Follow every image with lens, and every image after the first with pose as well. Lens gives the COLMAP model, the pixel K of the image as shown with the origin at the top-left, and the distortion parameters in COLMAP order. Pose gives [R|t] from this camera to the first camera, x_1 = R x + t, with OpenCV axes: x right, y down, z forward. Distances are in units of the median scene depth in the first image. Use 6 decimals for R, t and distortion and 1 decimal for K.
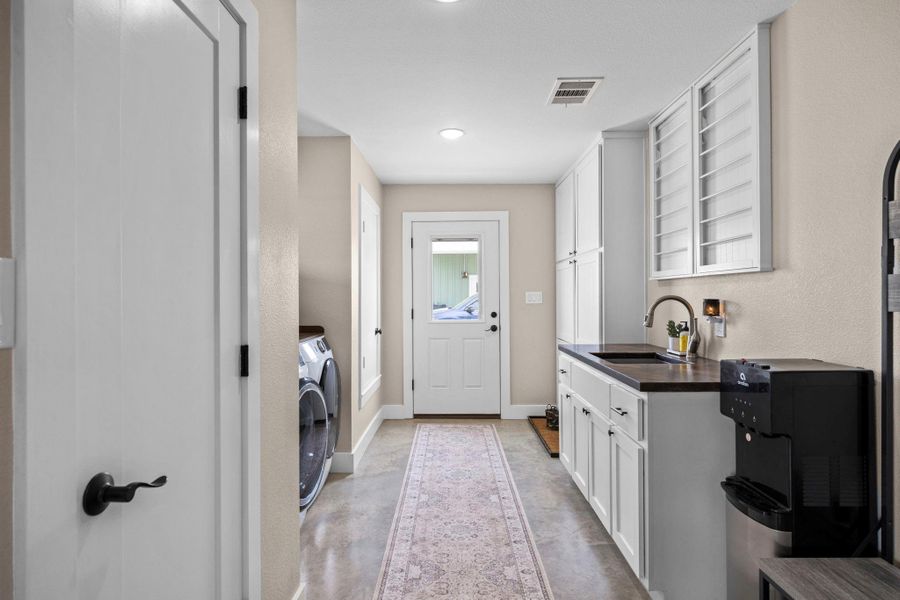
lens RADIAL K [[489.1, 0, 446.9], [0, 489.1, 298.6], [0, 0, 1]] dist [0.006560, -0.001541]
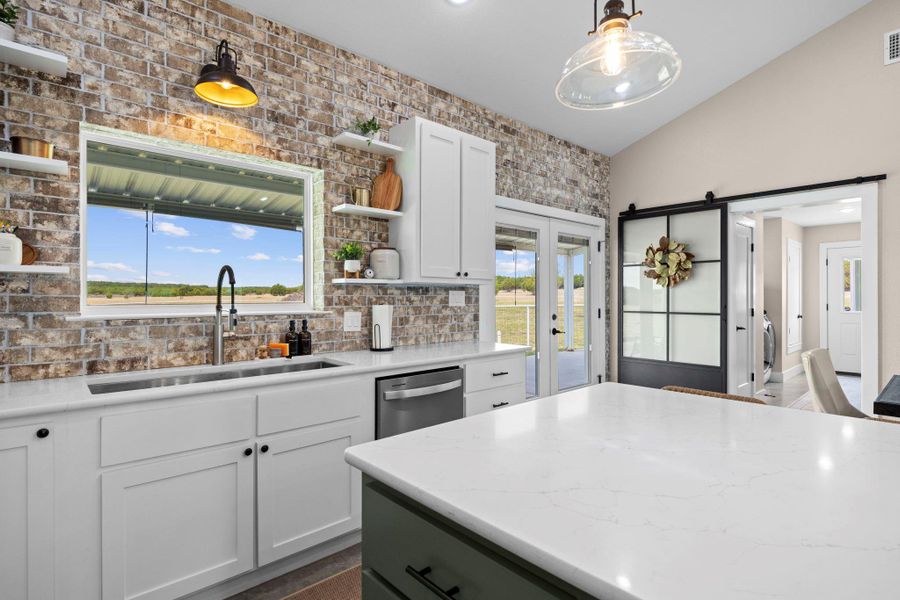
lens RADIAL K [[451.4, 0, 448.3], [0, 451.4, 297.6], [0, 0, 1]] dist [-0.001577, -0.000172]
pose [[0.683162, 0.003291, -0.730259, 0.177112], [-0.002374, 0.999995, 0.002285, 0.001158], [0.730263, 0.000173, 0.683167, -1.014409]]
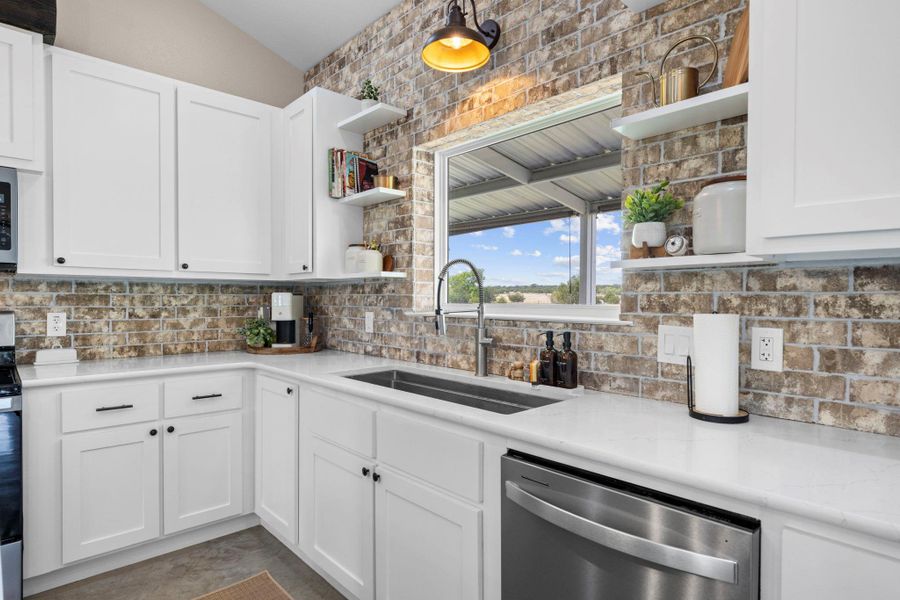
lens RADIAL K [[491.6, 0, 449.9], [0, 491.6, 304.5], [0, 0, 1]] dist [0.000839, -0.001011]
pose [[-0.718822, 0.009485, -0.695129, -0.020558], [-0.002797, 0.999859, 0.016536, 0.002821], [0.695188, 0.013831, -0.718695, -0.548388]]
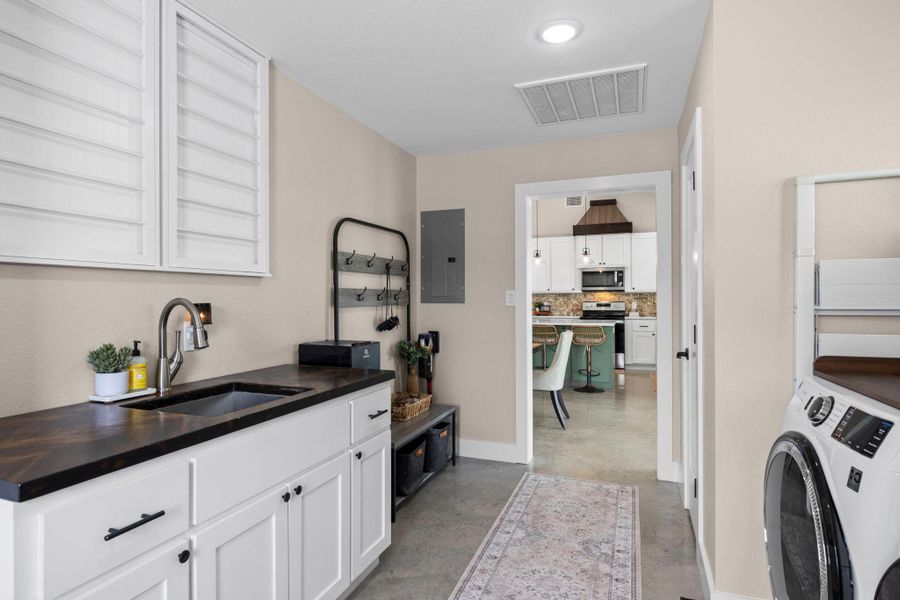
lens RADIAL K [[489.1, 0, 446.9], [0, 489.1, 298.6], [0, 0, 1]] dist [0.006560, -0.001541]
pose [[-0.938759, 0.008001, 0.344481, -0.057043], [0.009125, 0.999957, 0.001641, -0.002373], [-0.344453, 0.004684, -0.938792, 0.854124]]
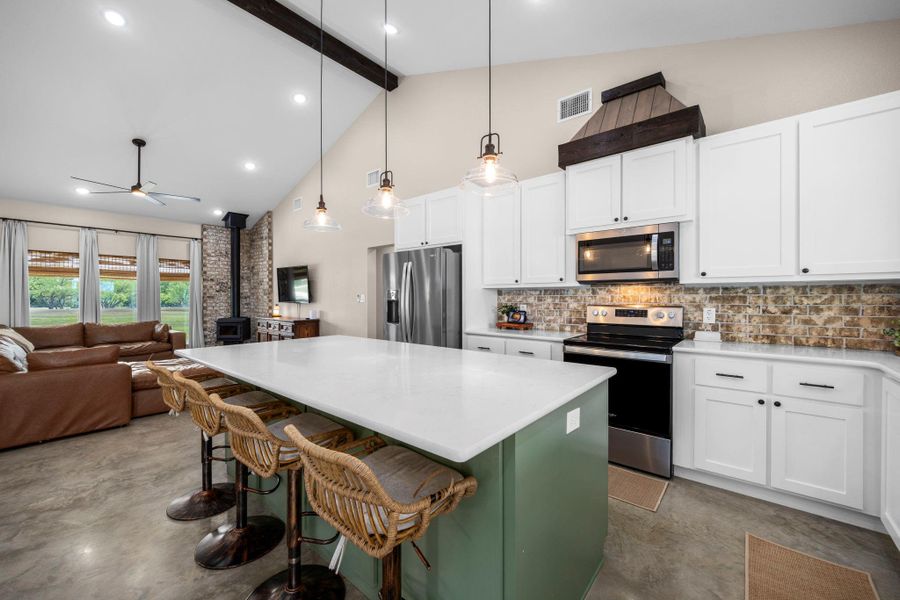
lens RADIAL K [[356.1, 0, 447.9], [0, 356.1, 299.8], [0, 0, 1]] dist [-0.001140, -0.000360]
pose [[-0.771833, 0.000537, 0.635826, -0.128130], [0.004677, 0.999977, 0.004834, 0.003534], [-0.635809, 0.006705, -0.771818, -0.494439]]
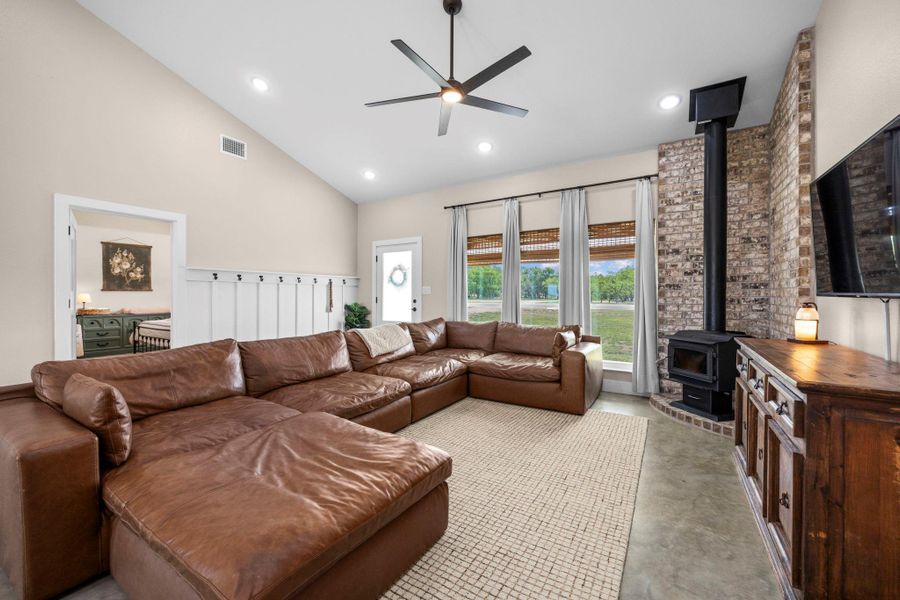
lens RADIAL K [[364.5, 0, 449.5], [0, 364.5, 301.0], [0, 0, 1]] dist [-0.008171, -0.000268]
pose [[0.515150, -0.008278, 0.857060, 0.799312], [0.001131, 0.999959, 0.008979, 0.020990], [-0.857099, -0.003656, 0.515139, -1.071661]]
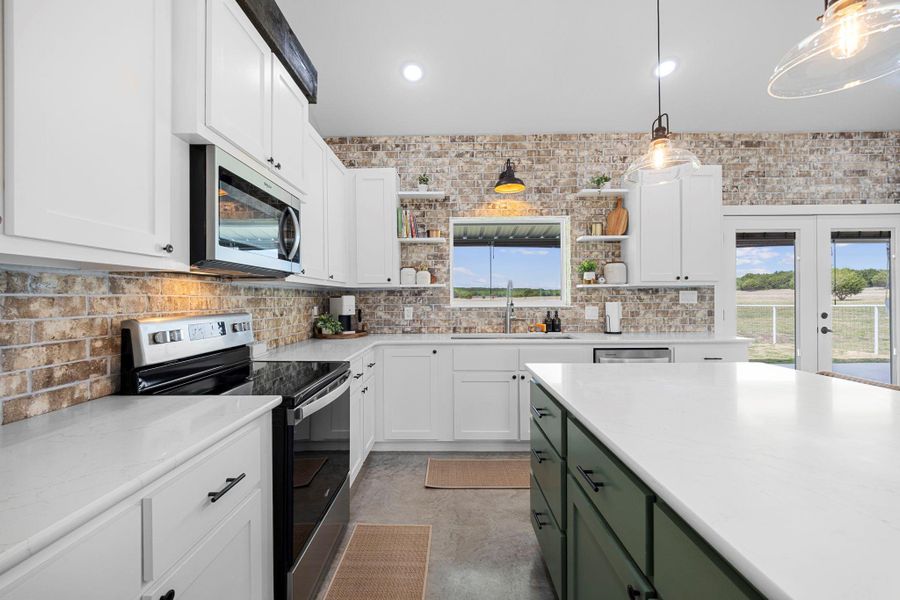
lens RADIAL K [[369.5, 0, 444.9], [0, 369.5, 298.0], [0, 0, 1]] dist [0.000744, -0.006543]
pose [[0.002080, 0.002717, -0.999994, 0.394339], [0.004257, 0.999987, 0.002726, 0.001835], [0.999989, -0.004263, 0.002068, -0.989675]]
